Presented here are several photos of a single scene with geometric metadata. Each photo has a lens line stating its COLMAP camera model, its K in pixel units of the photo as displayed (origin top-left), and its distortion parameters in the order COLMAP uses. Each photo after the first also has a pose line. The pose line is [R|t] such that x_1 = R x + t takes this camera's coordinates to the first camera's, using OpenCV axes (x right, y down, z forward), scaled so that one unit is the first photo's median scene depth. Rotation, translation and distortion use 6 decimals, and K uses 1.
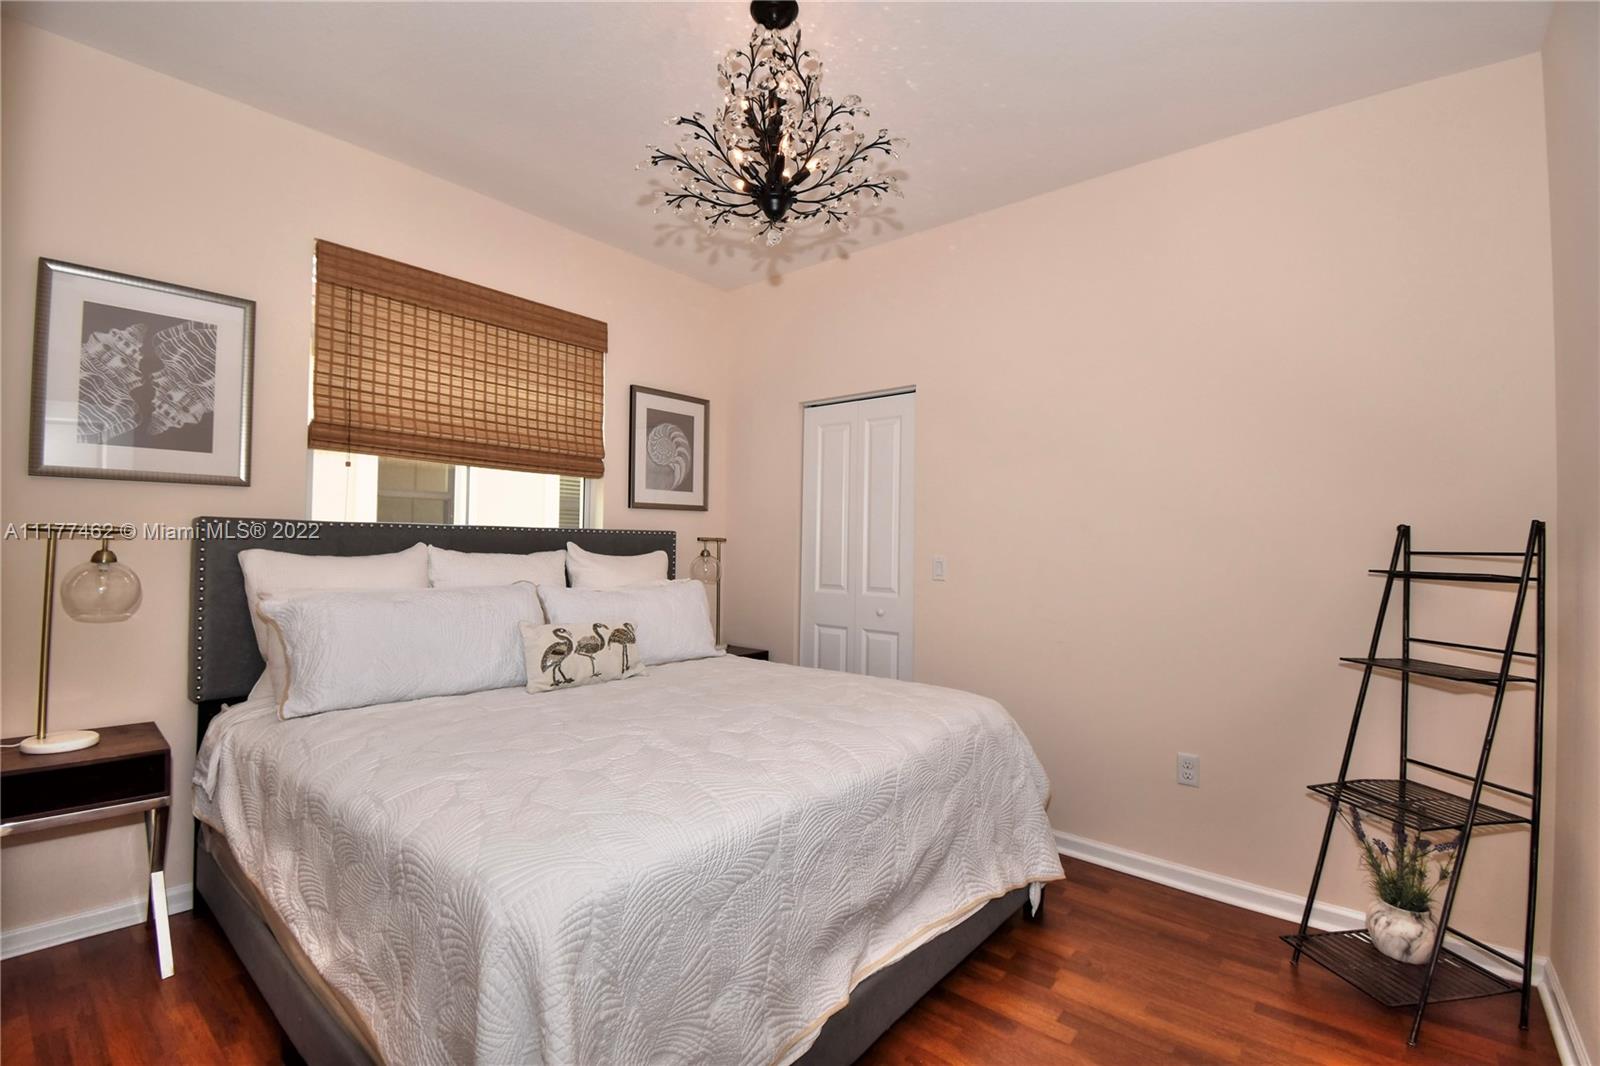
lens RADIAL K [[706.5, 0, 803.3], [0, 706.5, 538.0], [0, 0, 1]] dist [0.025036, -0.023423]
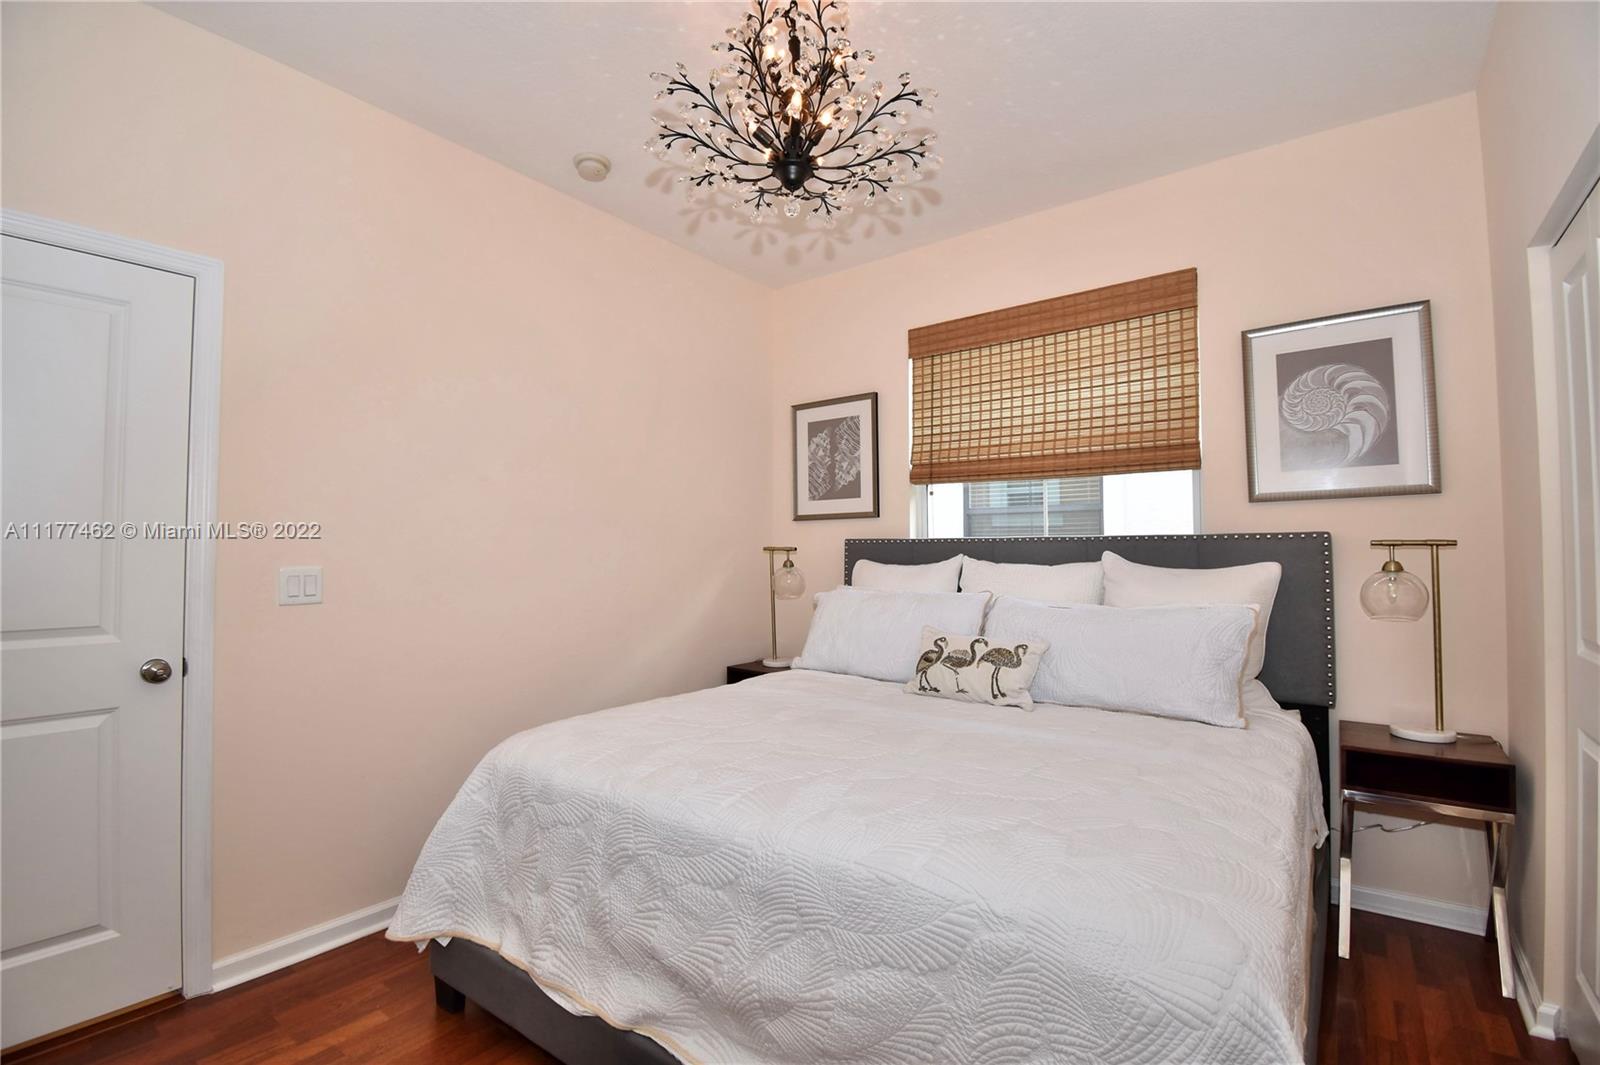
lens RADIAL K [[706.5, 0, 803.3], [0, 706.5, 537.5], [0, 0, 1]] dist [0.025036, -0.023423]
pose [[0.043617, -0.034623, -0.998448, 0.619710], [0.010974, 0.999356, -0.034175, 0.016652], [0.998988, -0.009467, 0.043969, 0.713865]]
